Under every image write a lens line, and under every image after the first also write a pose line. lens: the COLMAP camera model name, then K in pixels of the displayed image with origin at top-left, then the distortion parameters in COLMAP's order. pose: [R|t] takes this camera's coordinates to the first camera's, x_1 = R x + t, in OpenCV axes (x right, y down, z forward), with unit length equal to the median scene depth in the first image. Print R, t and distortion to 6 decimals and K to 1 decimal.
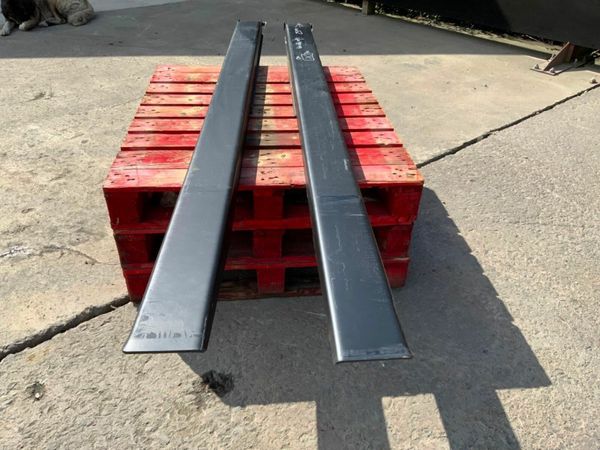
lens RADIAL K [[496.1, 0, 301.1], [0, 496.1, 223.7], [0, 0, 1]] dist [0.061833, -0.129914]
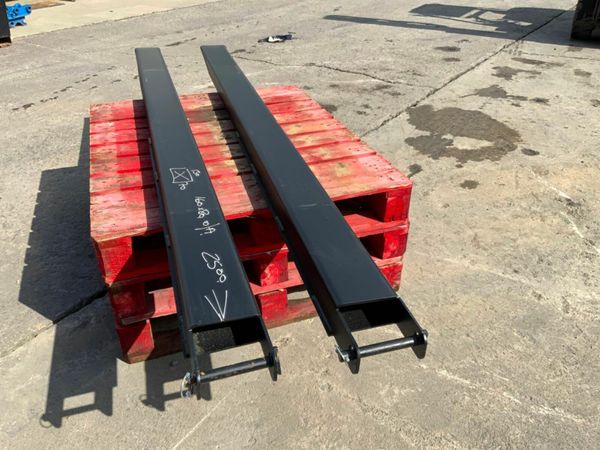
lens RADIAL K [[496.1, 0, 304.1], [0, 496.1, 225.2], [0, 0, 1]] dist [0.061833, -0.129914]
pose [[-0.966049, 0.107374, -0.234991, 0.022924], [-0.170559, 0.418140, 0.892227, -1.141477], [0.194061, 0.902014, -0.385630, 1.701438]]
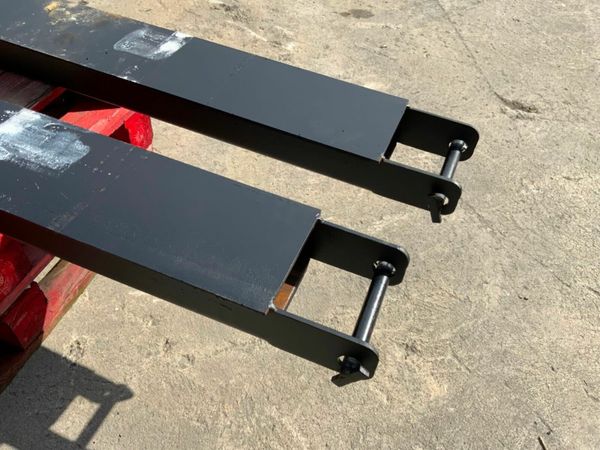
lens RADIAL K [[496.1, 0, 298.8], [0, 496.1, 227.6], [0, 0, 1]] dist [0.061833, -0.129914]
pose [[-0.419639, 0.620533, -0.662451, 0.053877], [-0.589131, 0.369012, 0.718856, -0.852189], [0.690527, 0.691931, 0.210723, 1.495631]]
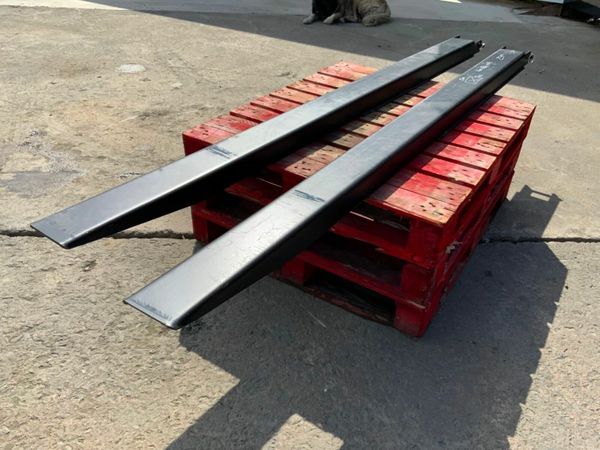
lens RADIAL K [[496.1, 0, 301.3], [0, 496.1, 225.5], [0, 0, 1]] dist [0.061833, -0.129914]
pose [[0.785125, 0.349382, -0.511382, 0.423168], [-0.365109, 0.928058, 0.073507, -0.047483], [0.500275, 0.128998, 0.856204, 0.112440]]
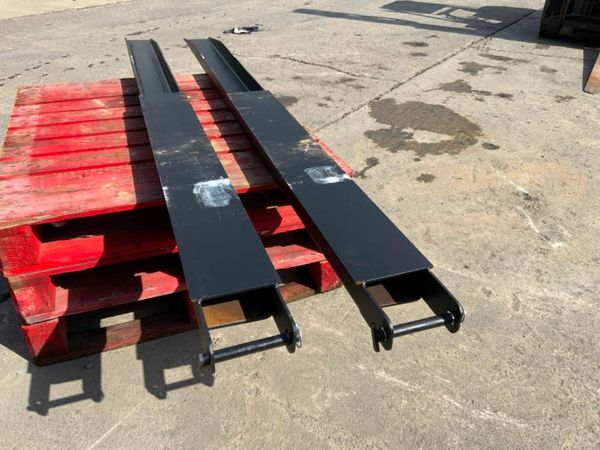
lens RADIAL K [[496.1, 0, 303.4], [0, 496.1, 224.3], [0, 0, 1]] dist [0.061833, -0.129914]
pose [[-0.956273, 0.101863, -0.274166, -0.067152], [-0.209207, 0.416844, 0.884575, -1.092070], [0.204390, 0.903252, -0.377306, 1.704457]]
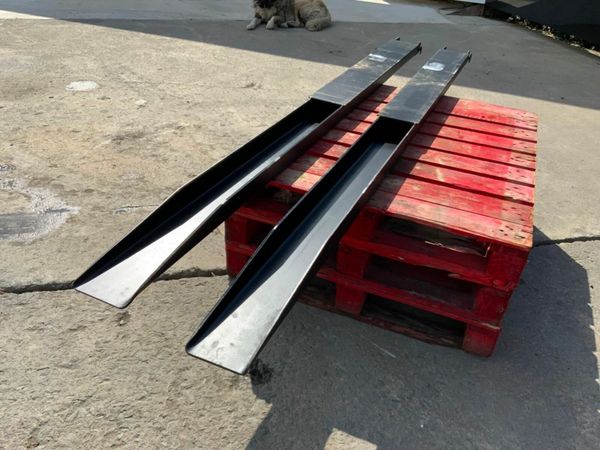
lens RADIAL K [[496.1, 0, 301.1], [0, 496.1, 225.0], [0, 0, 1]] dist [0.061833, -0.129914]
pose [[0.883513, 0.280761, -0.374938, 0.177065], [-0.293848, 0.955573, 0.023123, -0.021648], [0.364772, 0.089745, 0.926762, 0.027300]]
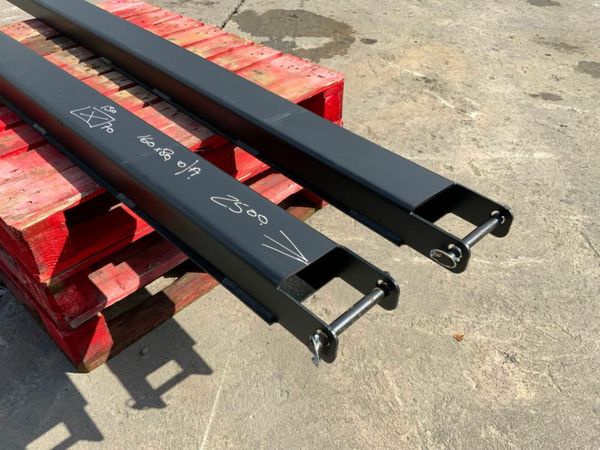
lens RADIAL K [[496.1, 0, 301.2], [0, 496.1, 227.6], [0, 0, 1]] dist [0.061833, -0.129914]
pose [[-0.745553, 0.397589, -0.534860, 0.203924], [-0.401109, 0.373223, 0.836550, -0.975610], [0.532225, 0.838229, -0.118781, 1.596043]]
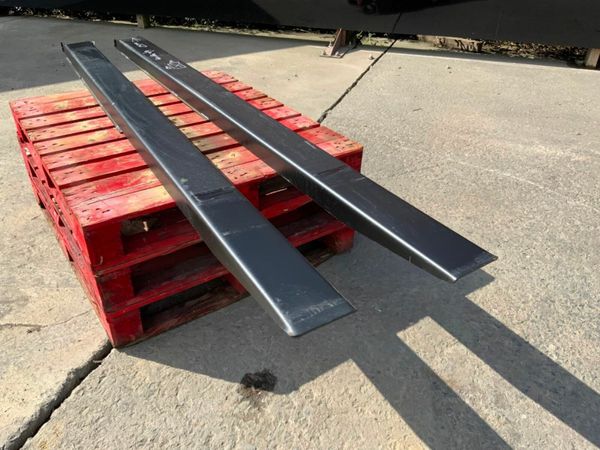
lens RADIAL K [[496.1, 0, 301.5], [0, 496.1, 223.1], [0, 0, 1]] dist [0.061833, -0.129914]
pose [[0.871374, -0.273139, 0.407557, -0.336868], [0.281917, 0.958617, 0.039702, -0.002587], [-0.401535, 0.080302, 0.912316, 0.018563]]
